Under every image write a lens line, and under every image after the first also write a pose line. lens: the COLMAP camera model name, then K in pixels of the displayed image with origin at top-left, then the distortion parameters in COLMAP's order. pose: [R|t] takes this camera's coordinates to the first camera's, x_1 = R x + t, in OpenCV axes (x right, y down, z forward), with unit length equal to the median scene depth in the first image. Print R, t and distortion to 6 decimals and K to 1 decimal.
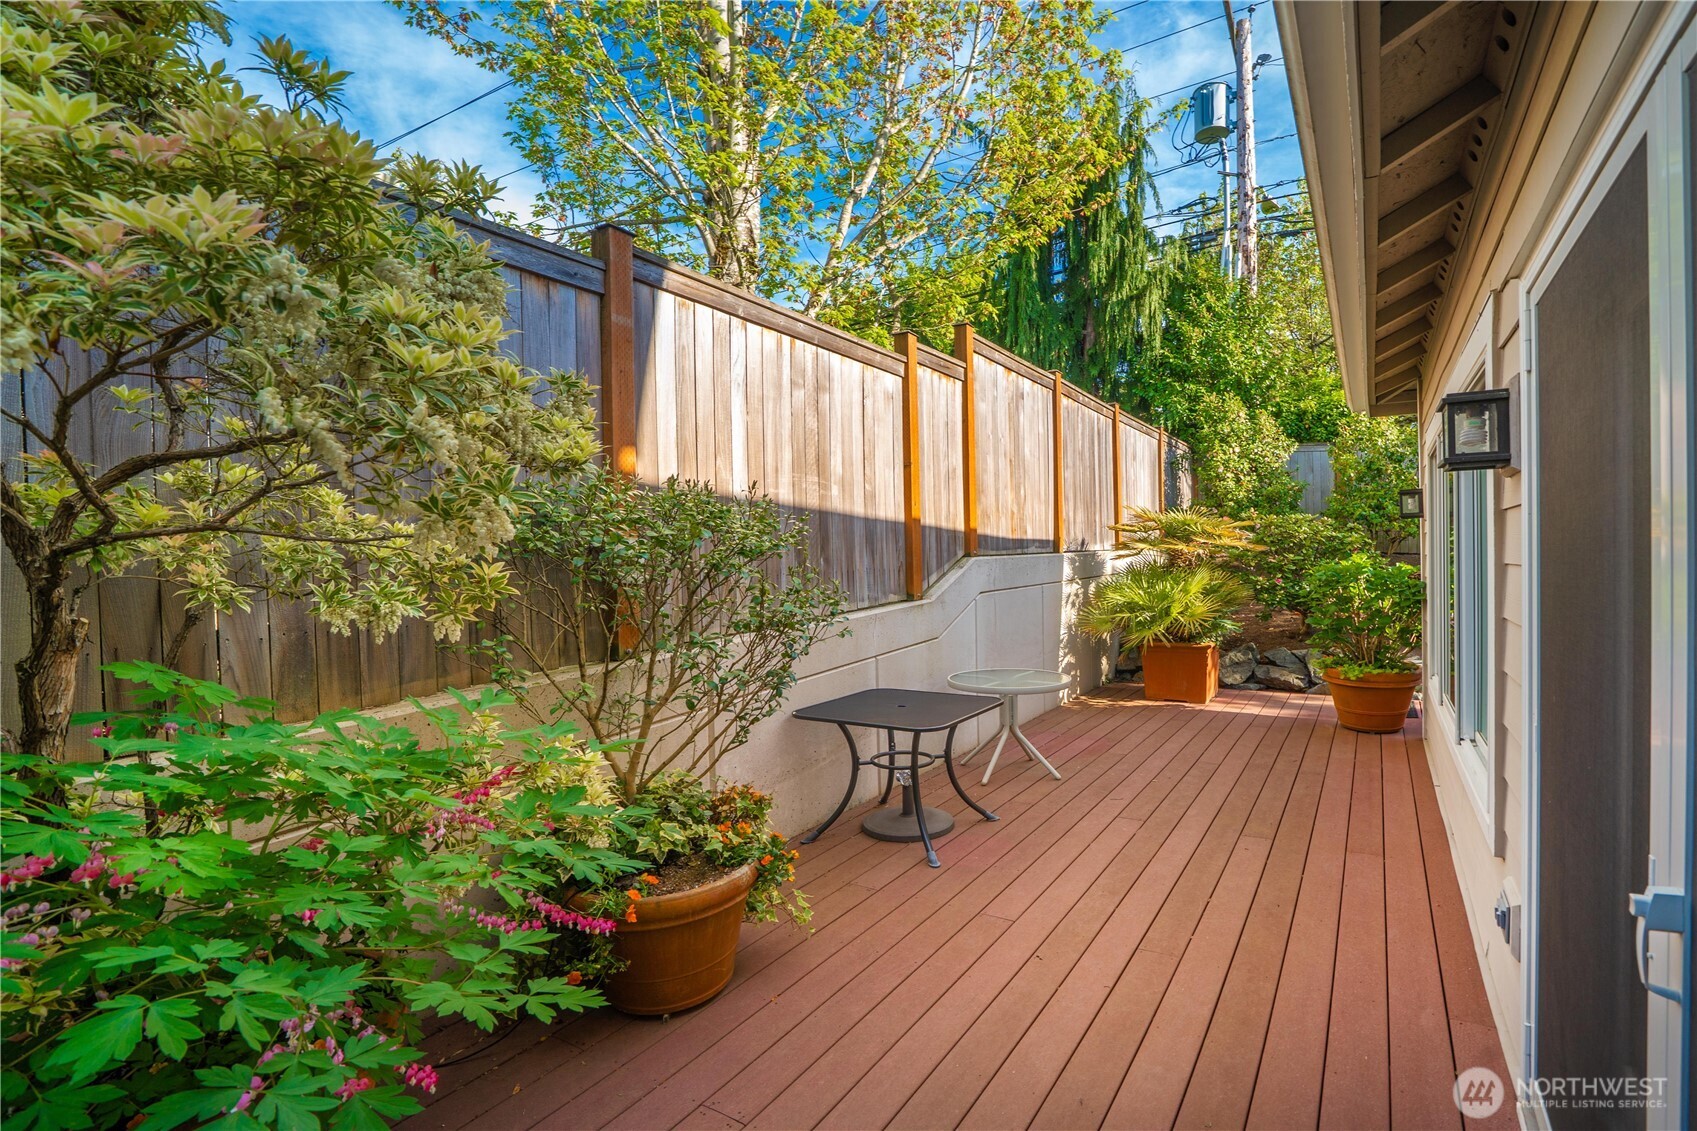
lens RADIAL K [[624.6, 0, 839.7], [0, 624.6, 564.0], [0, 0, 1]] dist [-0.004859, 0.000161]
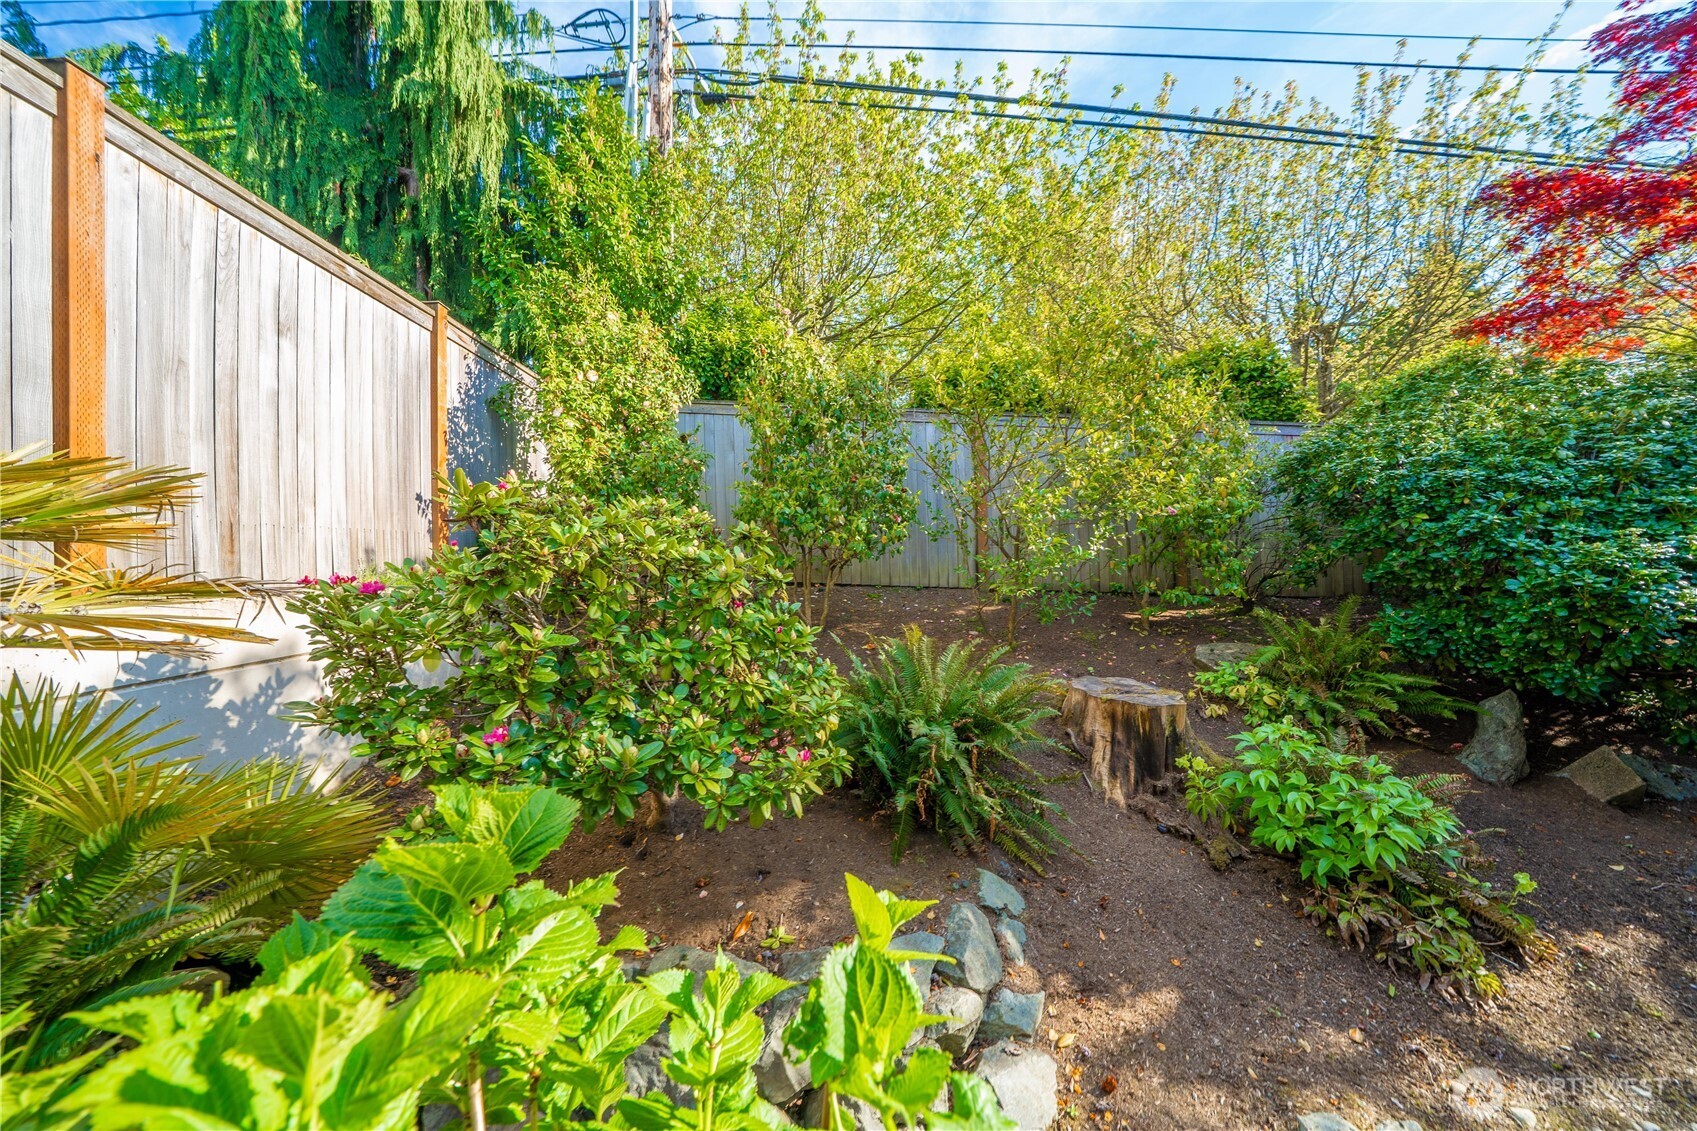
lens RADIAL K [[589.3, 0, 848.5], [0, 589.3, 570.0], [0, 0, 1]] dist [-0.006853, -0.000463]
pose [[0.739217, 0.002640, 0.673462, 0.450763], [0.008019, 0.999887, -0.012722, -0.022027], [-0.673420, 0.014805, 0.739112, 0.496525]]
